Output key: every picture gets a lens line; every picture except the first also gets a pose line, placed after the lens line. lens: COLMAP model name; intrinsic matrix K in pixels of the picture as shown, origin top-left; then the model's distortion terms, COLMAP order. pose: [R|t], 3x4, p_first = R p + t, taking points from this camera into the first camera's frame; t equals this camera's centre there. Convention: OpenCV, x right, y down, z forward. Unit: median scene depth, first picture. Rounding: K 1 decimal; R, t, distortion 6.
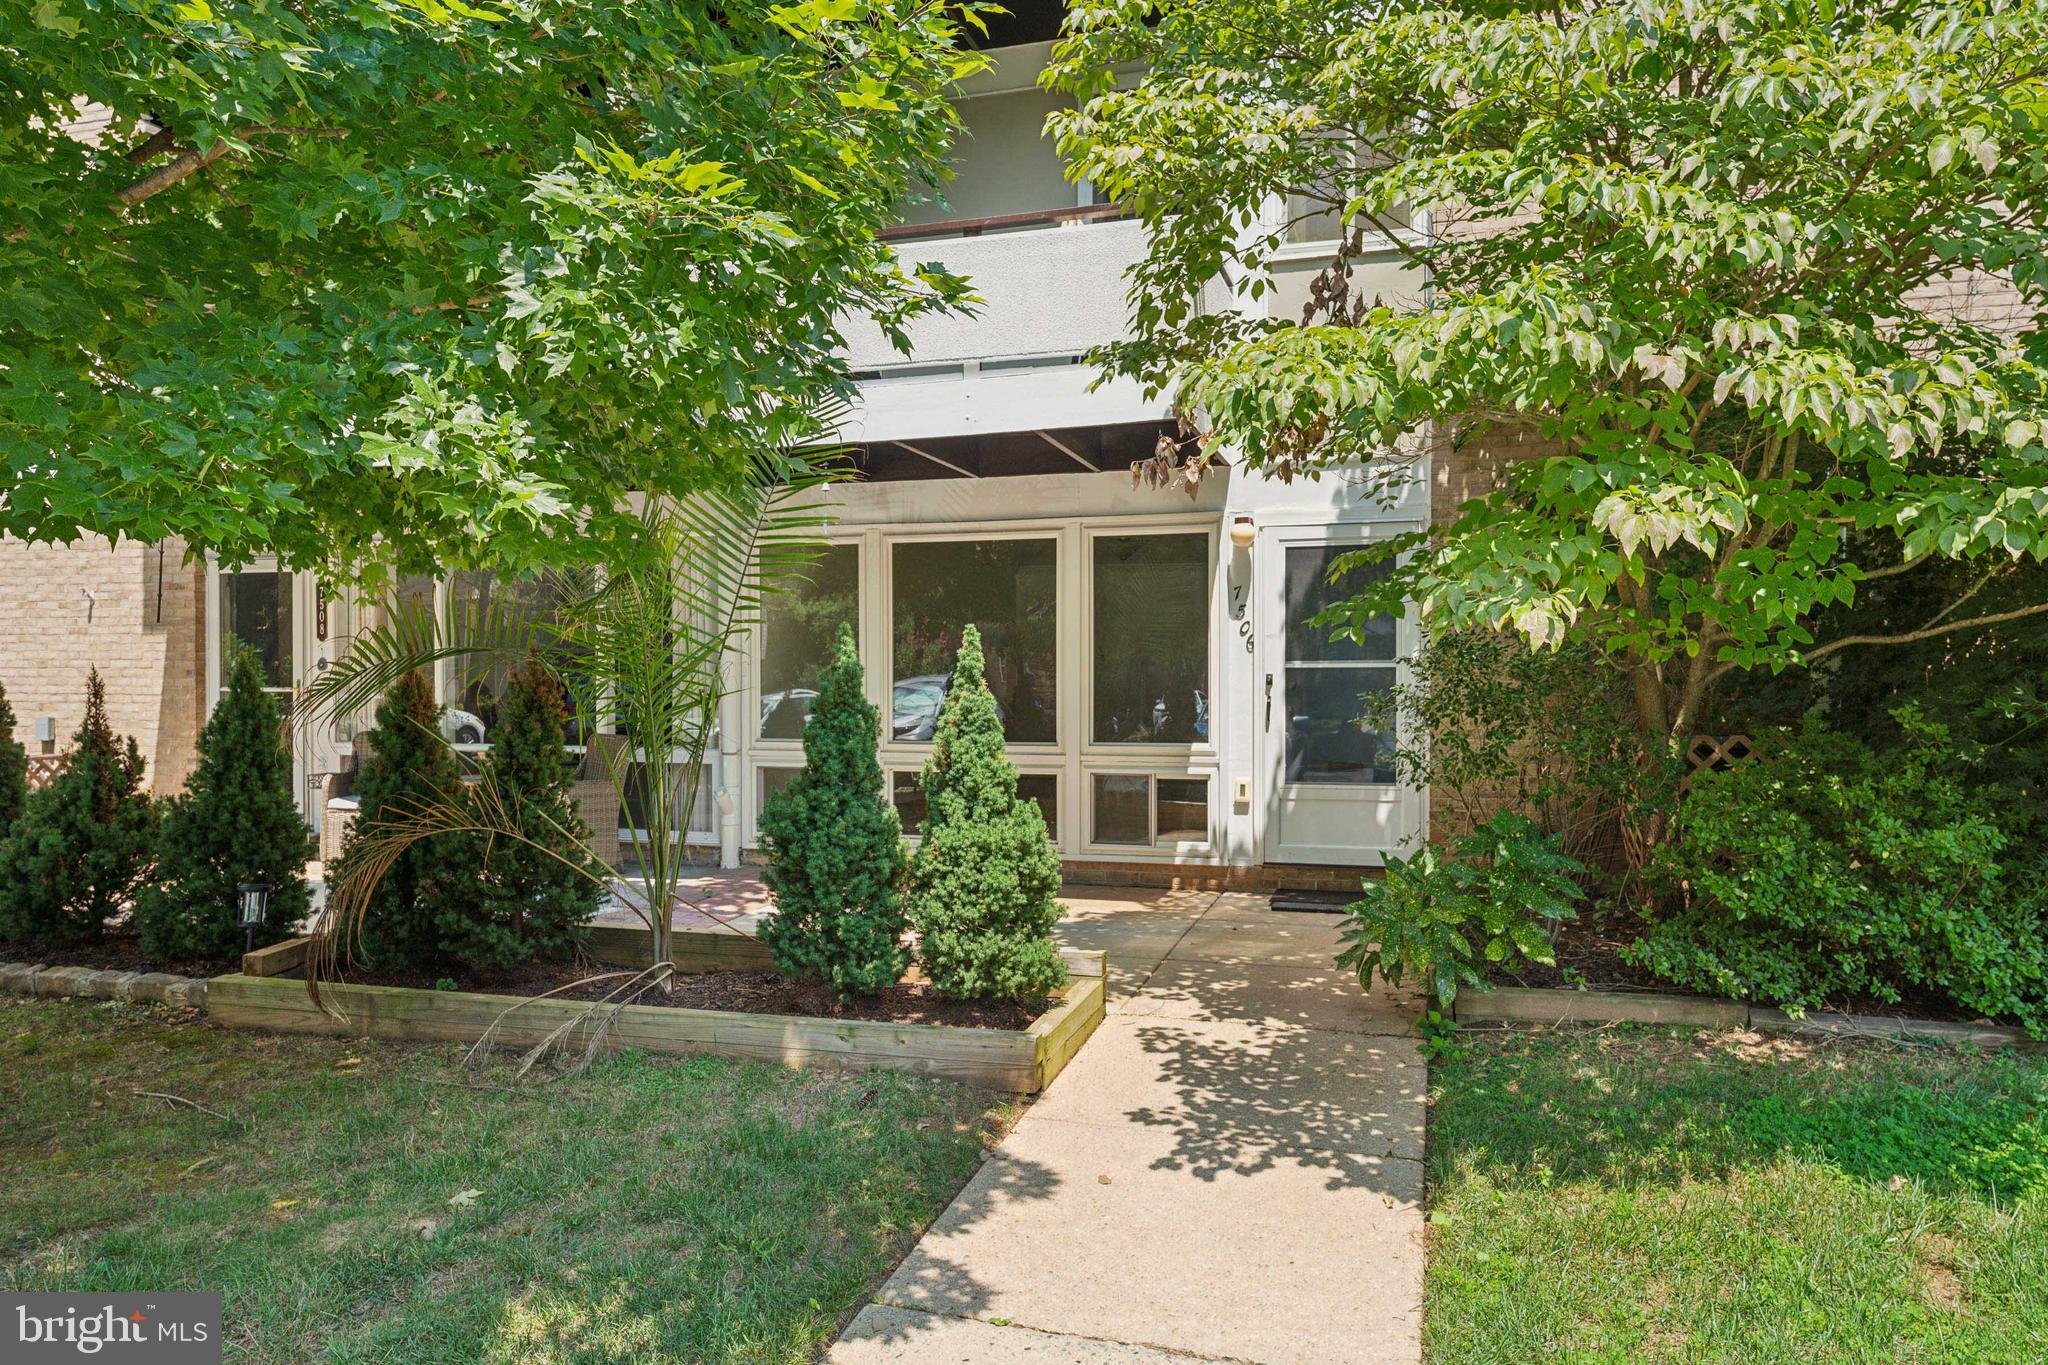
lens RADIAL K [[1382.1, 0, 1085.0], [0, 1382.1, 685.6], [0, 0, 1]] dist [-0.021609, 0.015018]
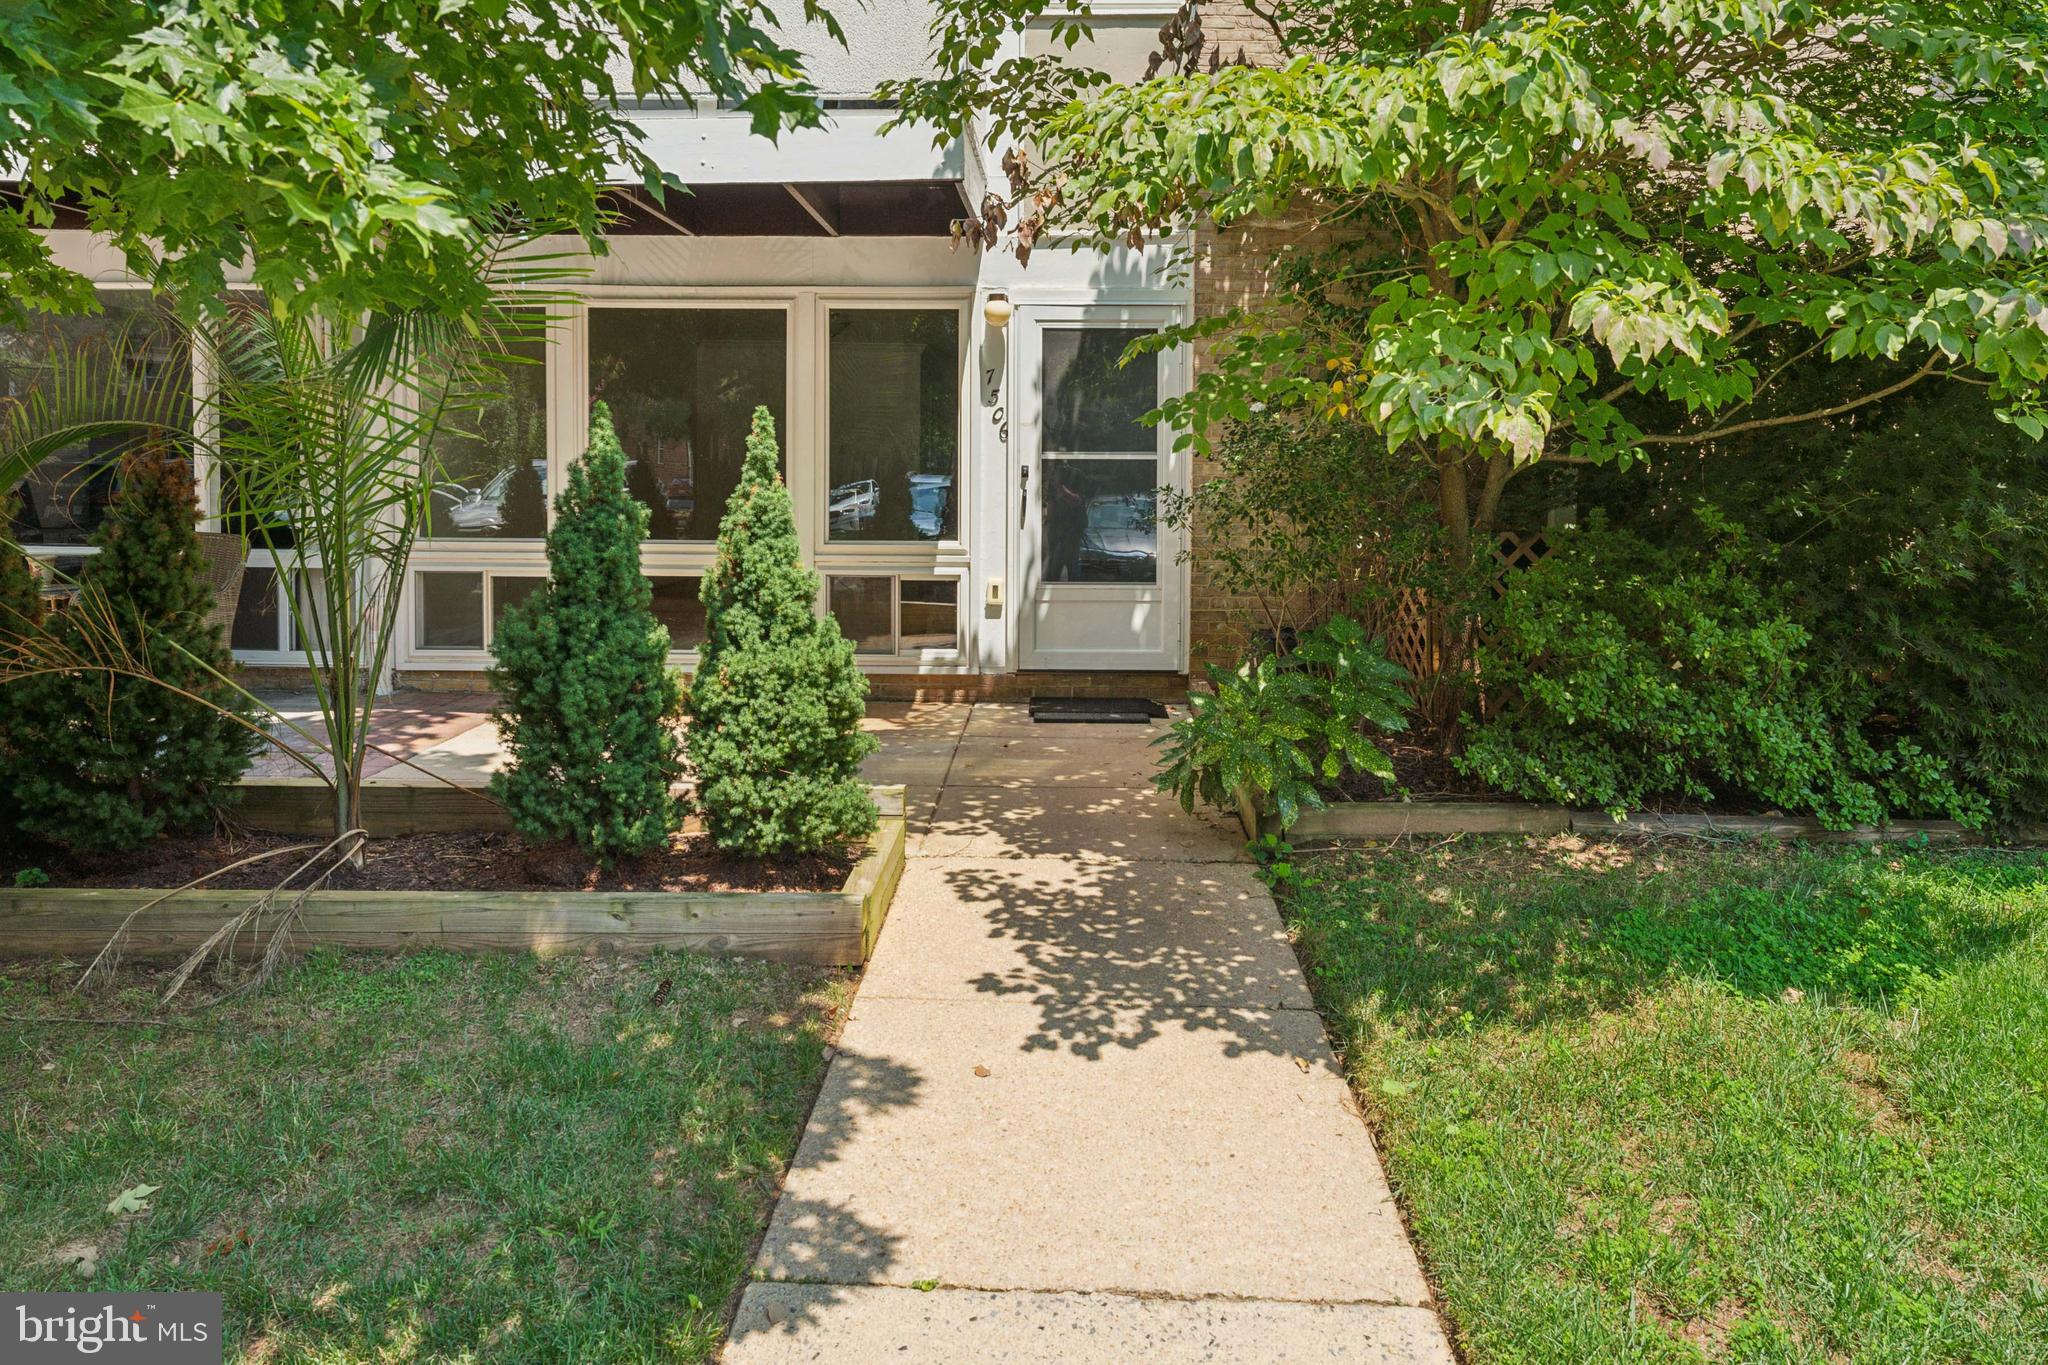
lens RADIAL K [[1382.1, 0, 1010.0], [0, 1382.1, 485.1], [0, 0, 1]] dist [-0.021609, 0.015018]
pose [[0.964986, 0.004089, 0.262268, -0.163145], [-0.007369, 0.999906, 0.011525, -0.007741], [-0.262197, -0.013054, 0.964926, 0.162515]]
